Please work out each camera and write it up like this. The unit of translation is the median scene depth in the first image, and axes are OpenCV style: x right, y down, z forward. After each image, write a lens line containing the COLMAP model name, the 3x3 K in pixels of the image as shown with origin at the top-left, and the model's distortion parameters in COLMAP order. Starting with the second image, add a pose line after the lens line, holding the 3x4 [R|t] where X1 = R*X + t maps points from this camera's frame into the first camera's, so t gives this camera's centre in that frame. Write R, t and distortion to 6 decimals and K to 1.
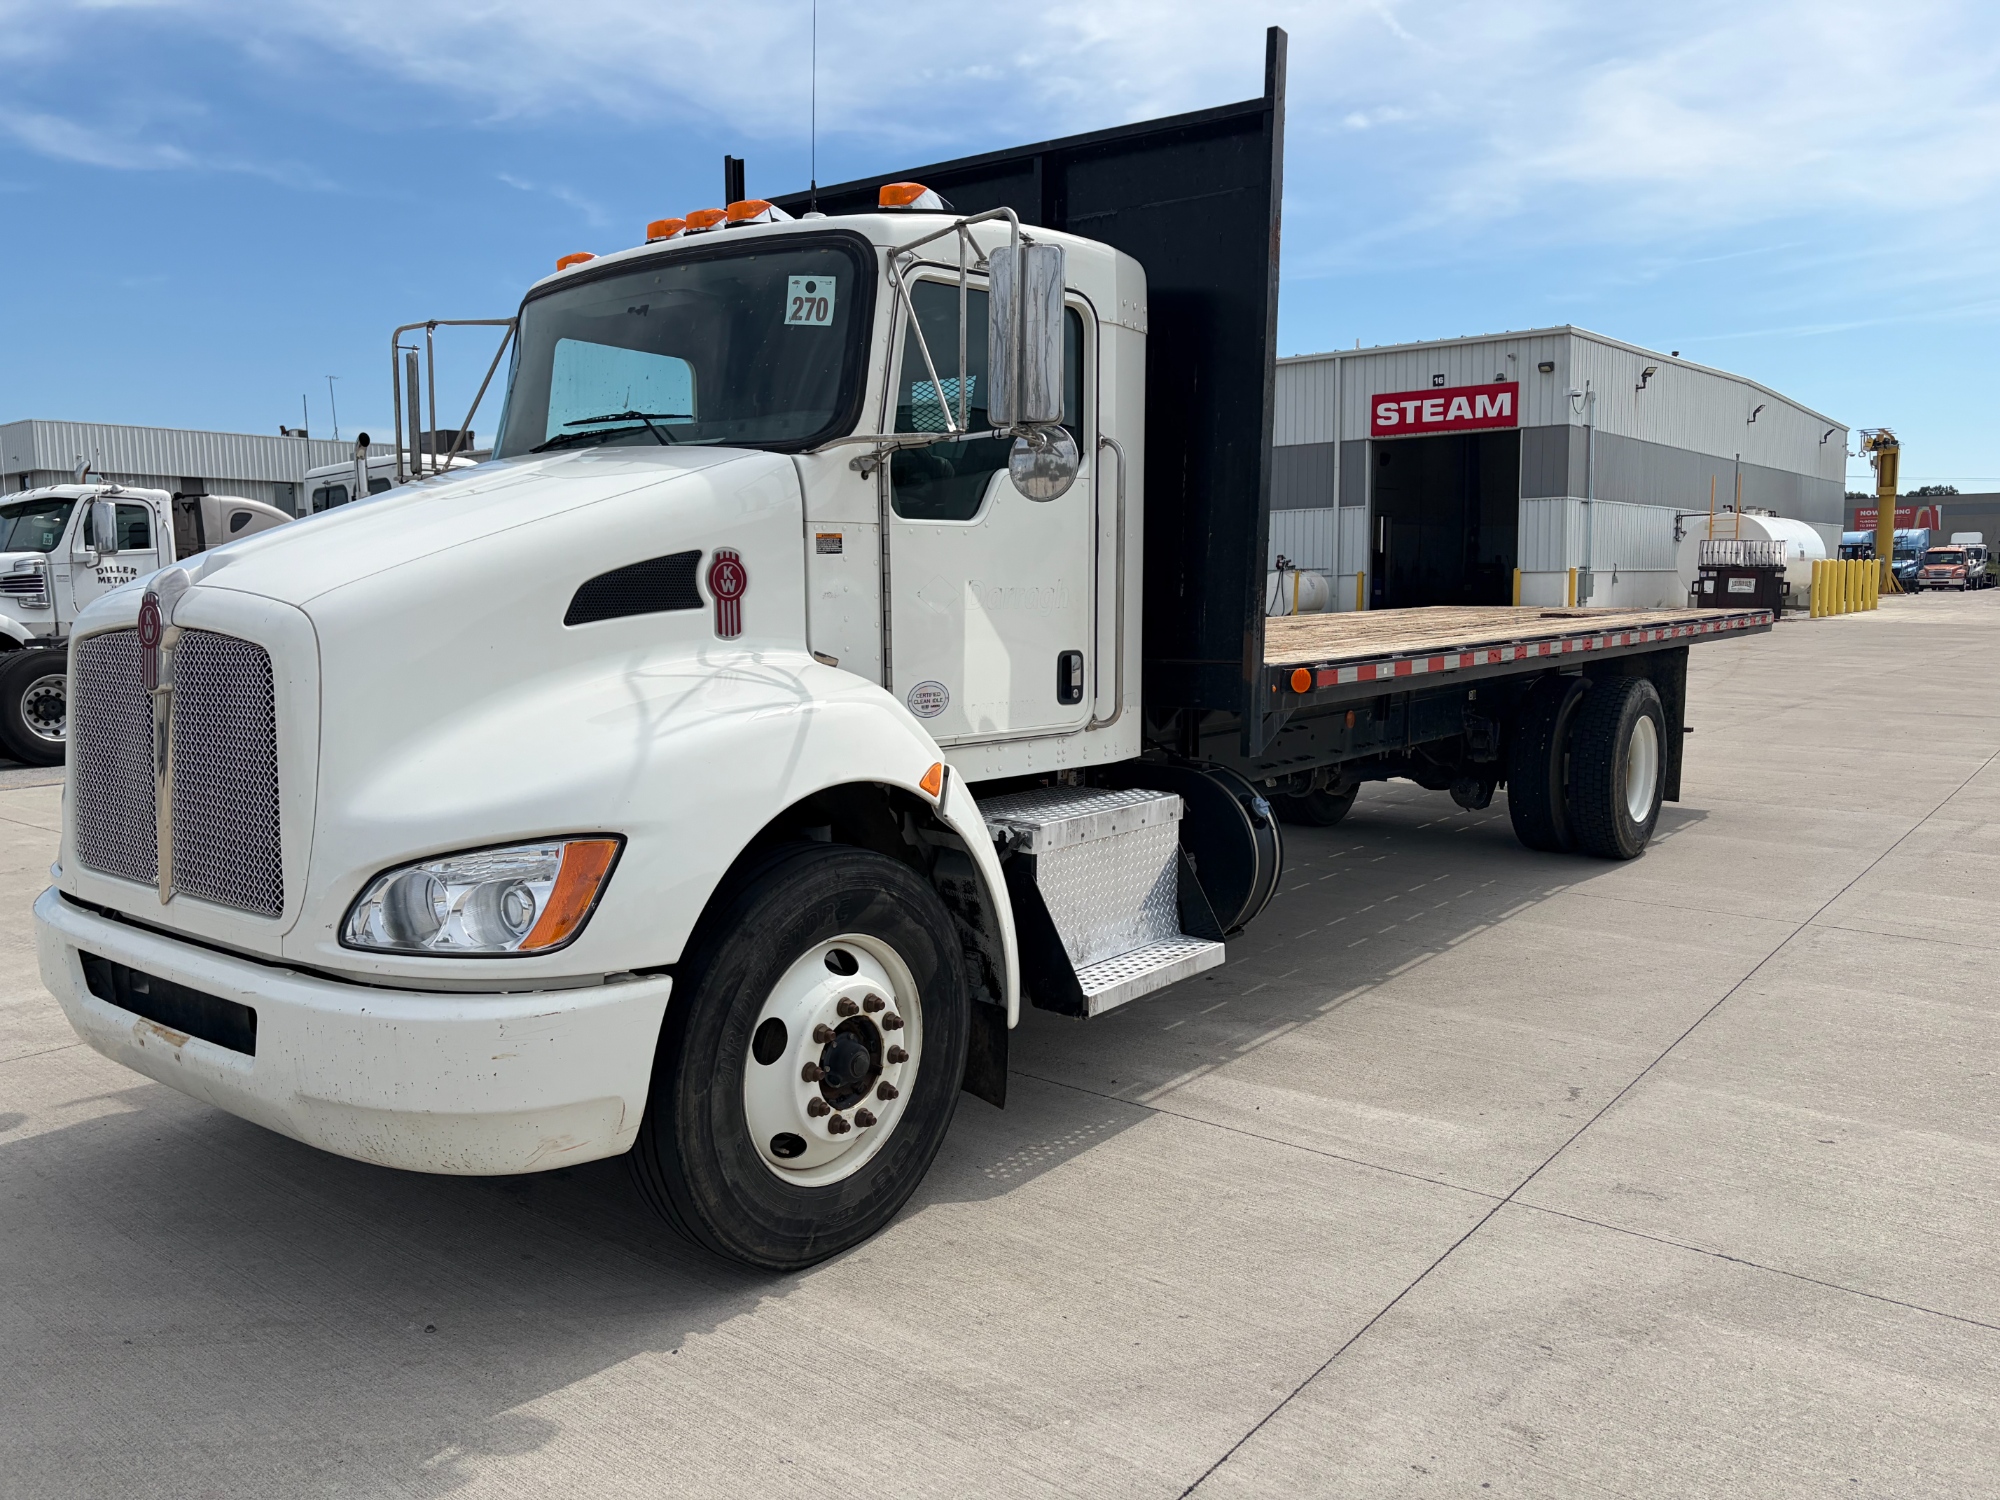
lens RADIAL K [[1510.3, 0, 996.5], [0, 1510.3, 753.8], [0, 0, 1]] dist [0.049916, -0.060210]
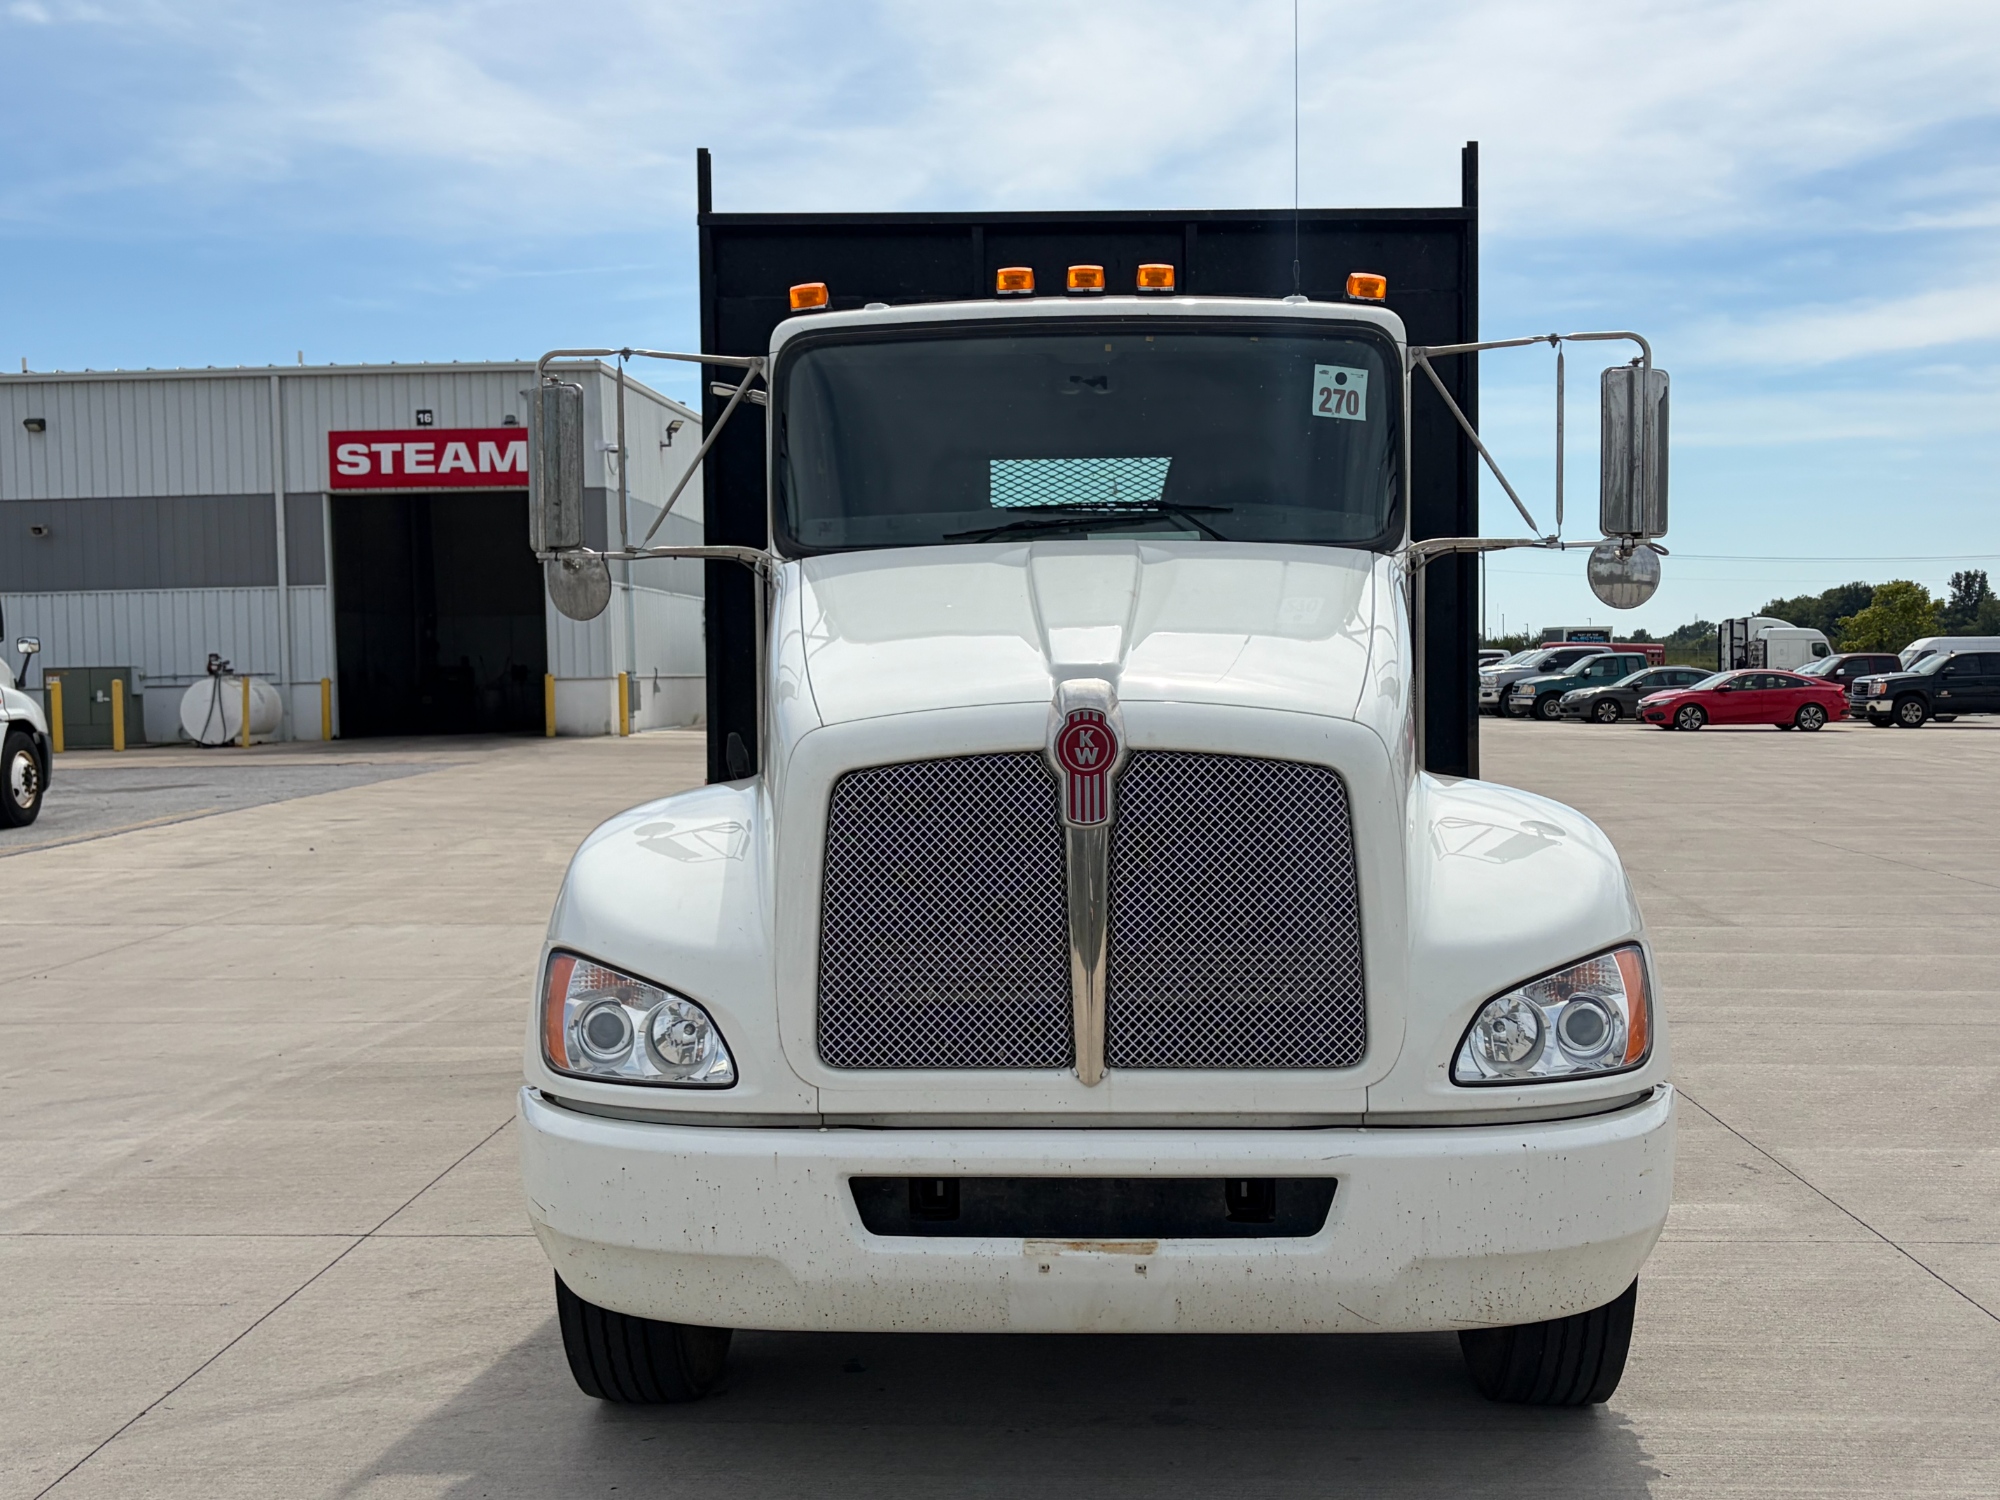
lens RADIAL K [[2160.6, 0, 1009.1], [0, 2160.6, 751.7], [0, 0, 1]] dist [0.104187, -0.221647]
pose [[0.813429, -0.025784, 0.581092, -0.094335], [0.075385, 0.995264, -0.061365, -0.000934], [-0.576758, 0.093722, 0.811521, 0.004326]]
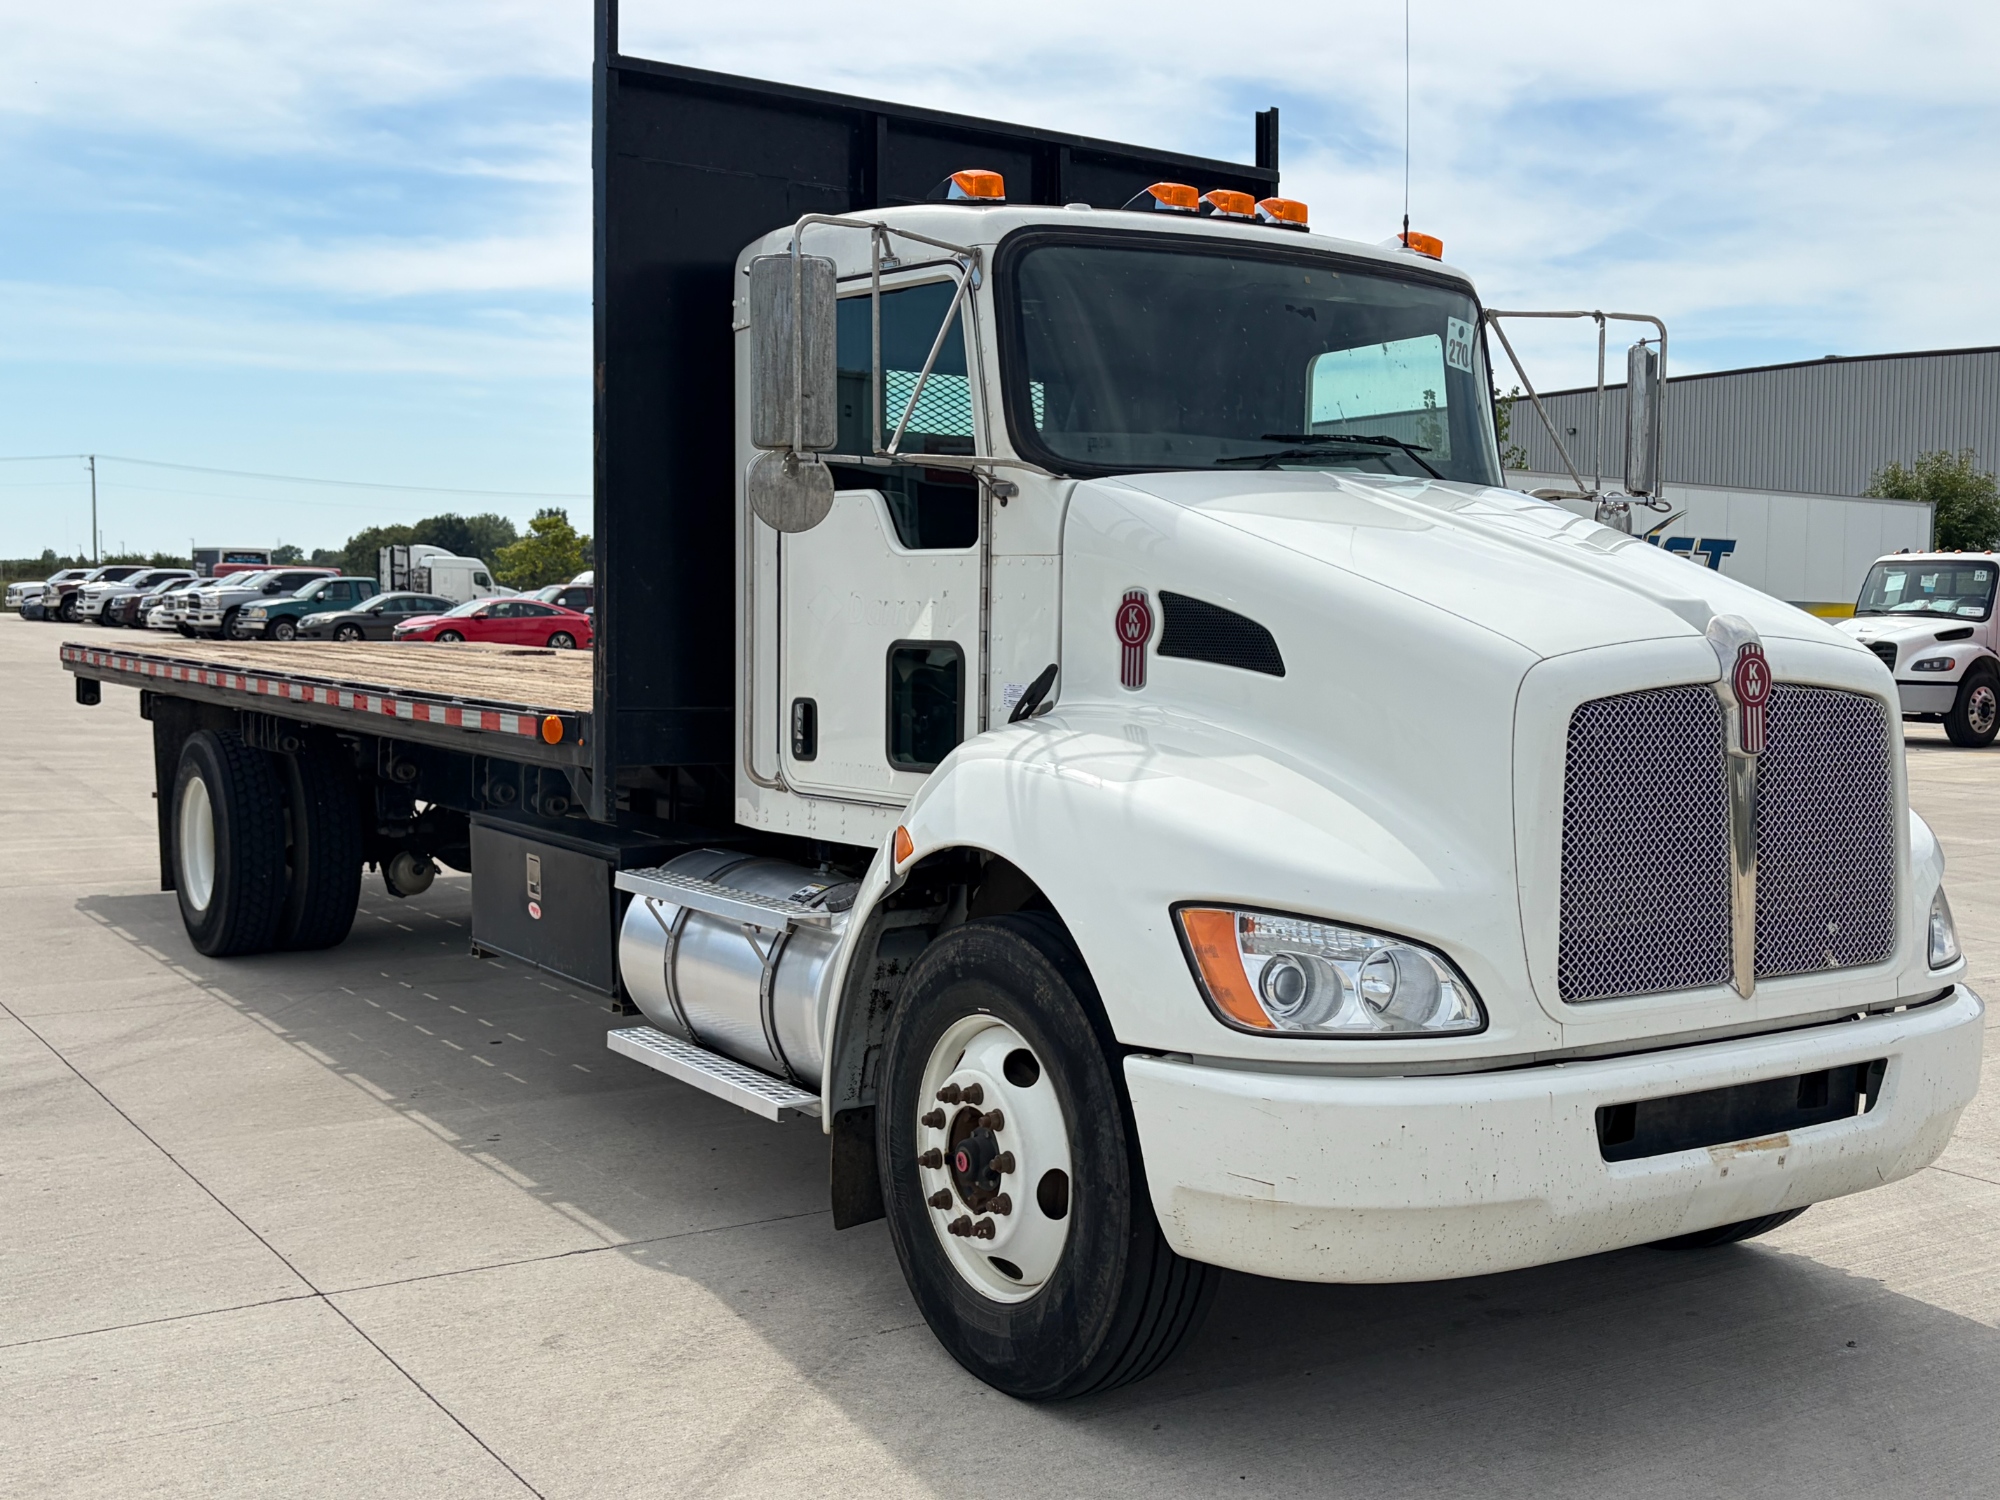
lens RADIAL K [[2160.6, 0, 1009.1], [0, 2160.6, 751.7], [0, 0, 1]] dist [0.104187, -0.221647]
pose [[0.316638, -0.058595, 0.946735, -0.139689], [0.097562, 0.994809, 0.028940, -0.008997], [-0.943516, 0.083201, 0.320710, 0.073948]]
